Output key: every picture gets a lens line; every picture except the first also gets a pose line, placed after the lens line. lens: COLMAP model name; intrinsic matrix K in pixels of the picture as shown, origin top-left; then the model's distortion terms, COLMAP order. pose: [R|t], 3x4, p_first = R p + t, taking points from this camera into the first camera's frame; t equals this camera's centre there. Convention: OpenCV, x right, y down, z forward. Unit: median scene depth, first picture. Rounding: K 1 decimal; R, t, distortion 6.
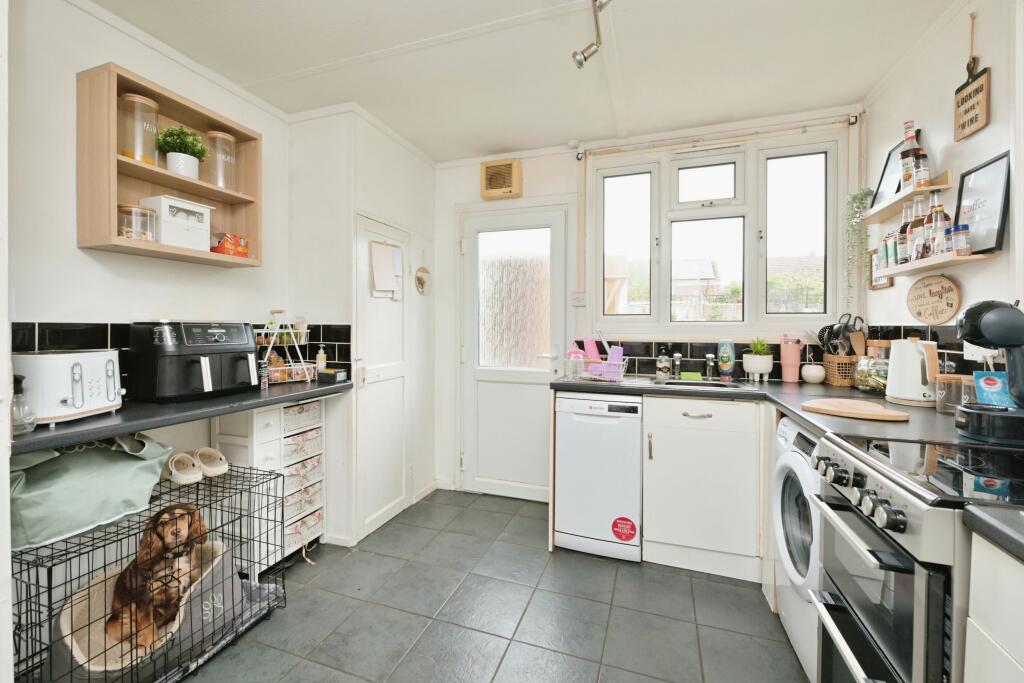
lens RADIAL K [[422.6, 0, 509.5], [0, 422.6, 335.3], [0, 0, 1]] dist [-0.000308, -0.001175]
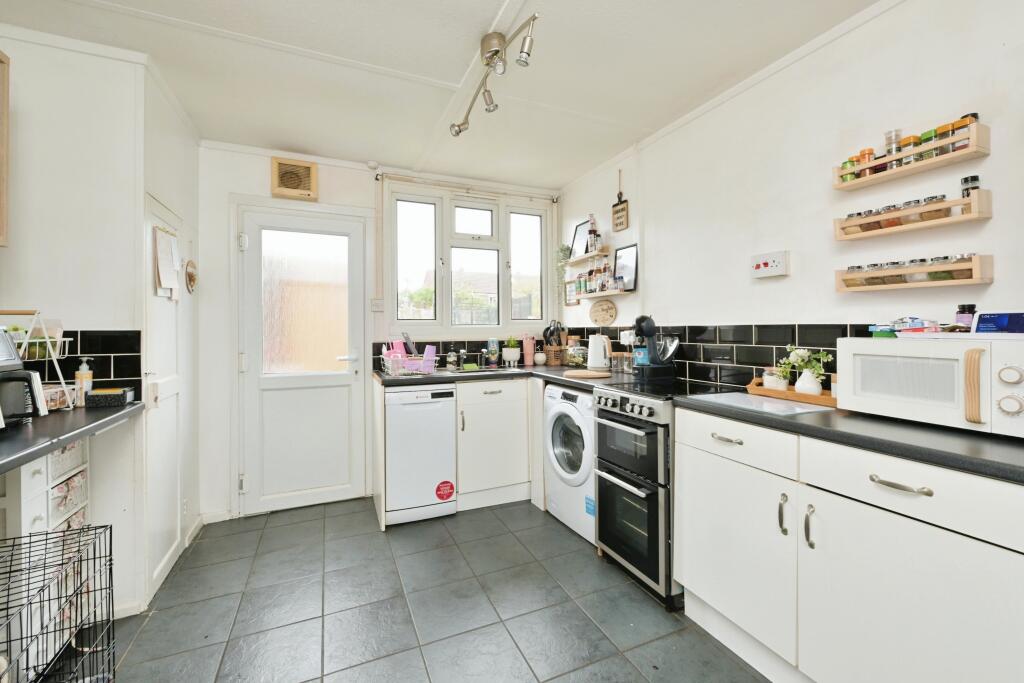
lens RADIAL K [[422.6, 0, 514.8], [0, 422.6, 333.7], [0, 0, 1]] dist [-0.000308, -0.001175]
pose [[0.723886, -0.017011, 0.689710, -0.411350], [0.024817, 0.999691, -0.001391, -0.000303], [-0.689473, 0.018124, 0.724085, -0.057148]]
